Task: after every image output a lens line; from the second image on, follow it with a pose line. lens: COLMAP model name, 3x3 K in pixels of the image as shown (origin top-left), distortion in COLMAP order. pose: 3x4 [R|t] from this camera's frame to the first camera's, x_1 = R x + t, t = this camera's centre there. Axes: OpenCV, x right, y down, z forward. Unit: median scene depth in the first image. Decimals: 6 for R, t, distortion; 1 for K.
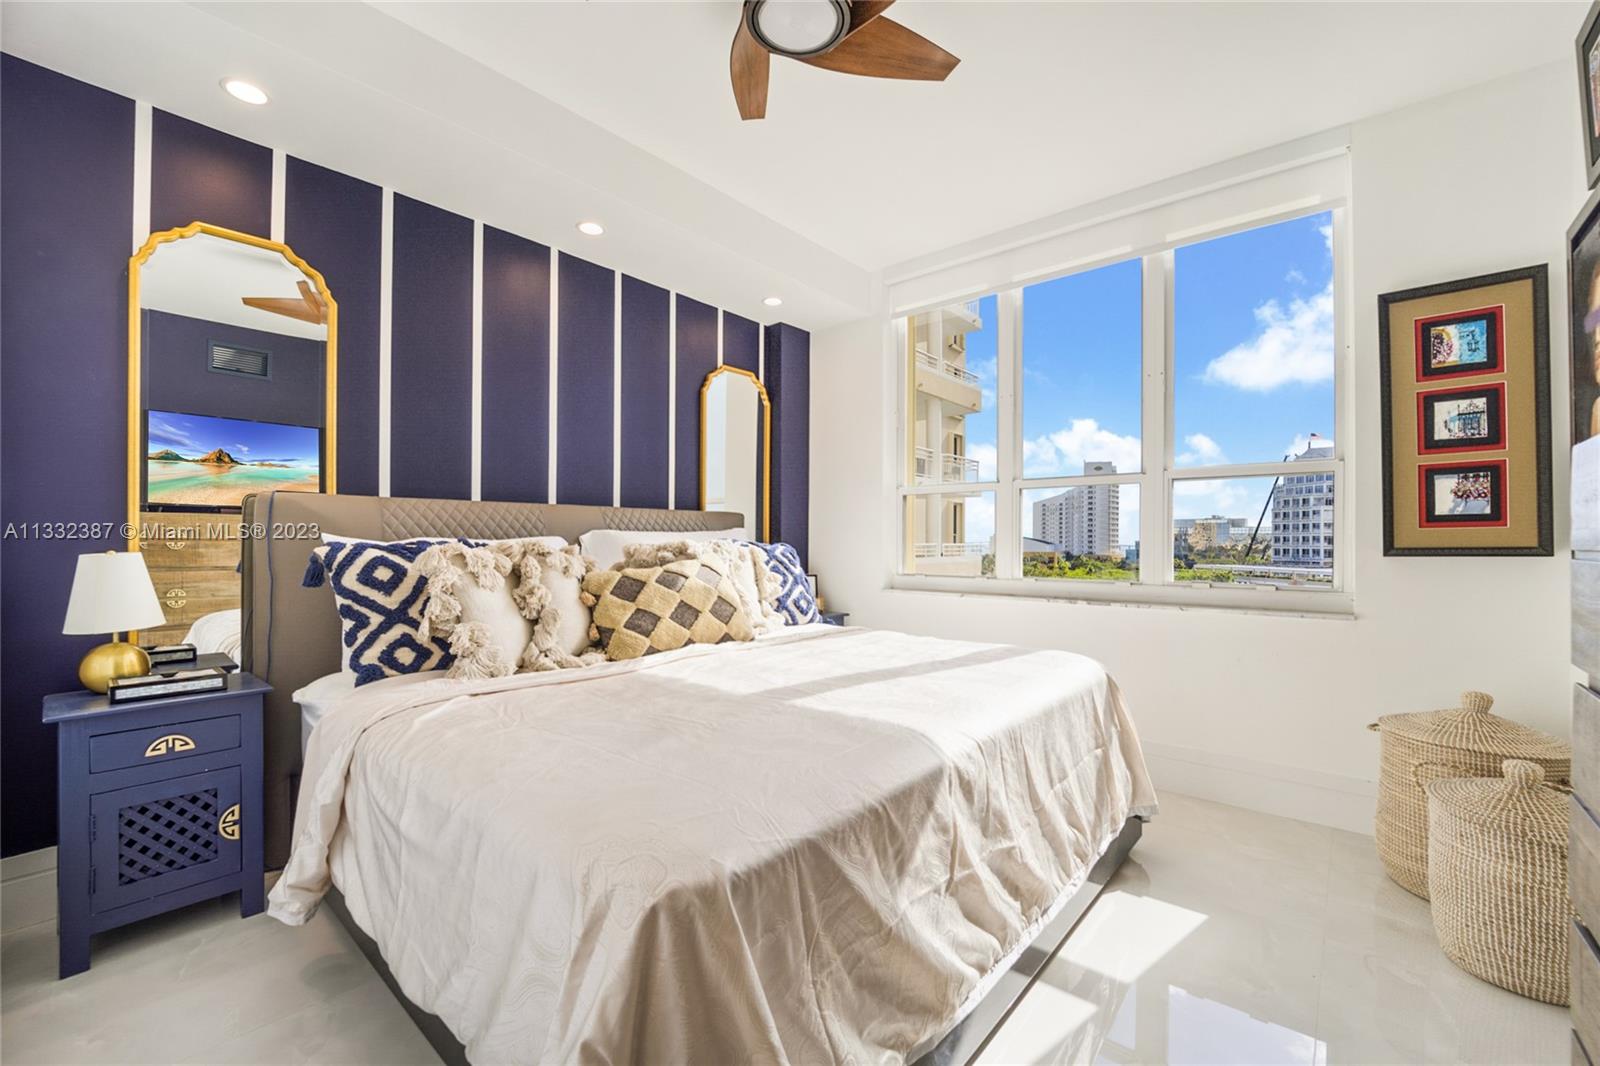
lens RADIAL K [[663.0, 0, 755.0], [0, 663.0, 522.4], [0, 0, 1]] dist [-0.001399, 0.000393]
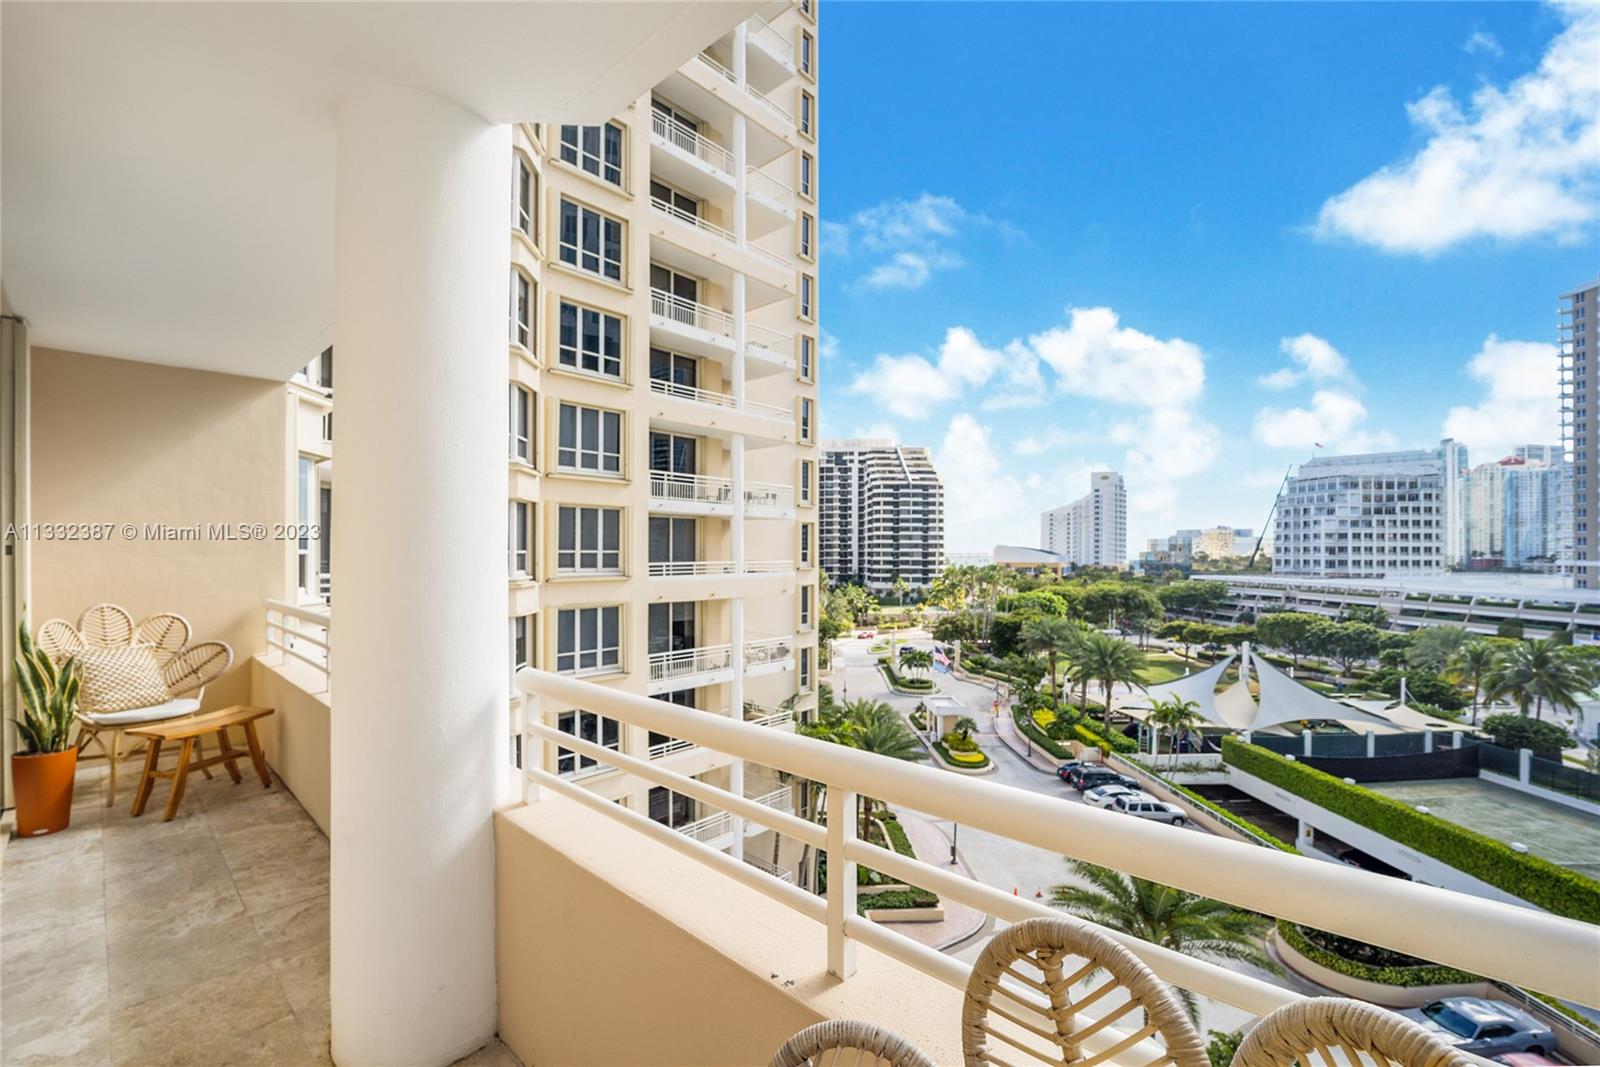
lens RADIAL K [[663.0, 0, 803.3], [0, 663.0, 541.0], [0, 0, 1]] dist [-0.001399, 0.000393]
pose [[0.998616, 0.004255, 0.052414, 0.241512], [-0.005029, 0.999880, 0.014627, 0.024505], [-0.052346, -0.014870, 0.998518, 0.487167]]
